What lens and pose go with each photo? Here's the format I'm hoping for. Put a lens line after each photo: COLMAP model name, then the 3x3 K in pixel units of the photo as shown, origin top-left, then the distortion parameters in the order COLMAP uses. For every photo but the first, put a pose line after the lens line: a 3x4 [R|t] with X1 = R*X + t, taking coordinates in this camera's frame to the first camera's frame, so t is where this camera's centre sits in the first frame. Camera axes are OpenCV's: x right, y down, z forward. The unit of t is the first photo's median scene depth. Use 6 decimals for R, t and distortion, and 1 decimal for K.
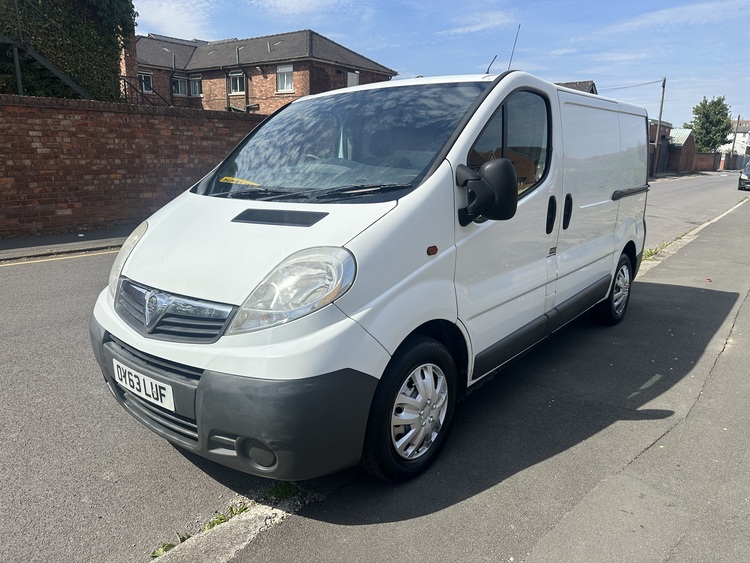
lens RADIAL K [[537.6, 0, 376.0], [0, 537.6, 281.4], [0, 0, 1]] dist [-0.000718, -0.002513]
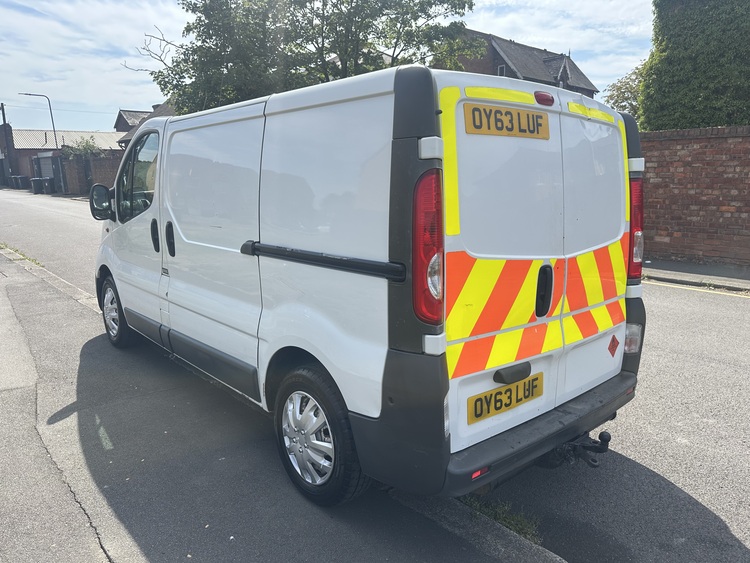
lens RADIAL K [[537.6, 0, 376.6], [0, 537.6, 280.7], [0, 0, 1]] dist [-0.000718, -0.002513]
pose [[-0.161366, 0.177979, -0.970713, 0.521555], [-0.231512, 0.949330, 0.212544, -0.145424], [0.959356, 0.259029, -0.111986, 0.609174]]
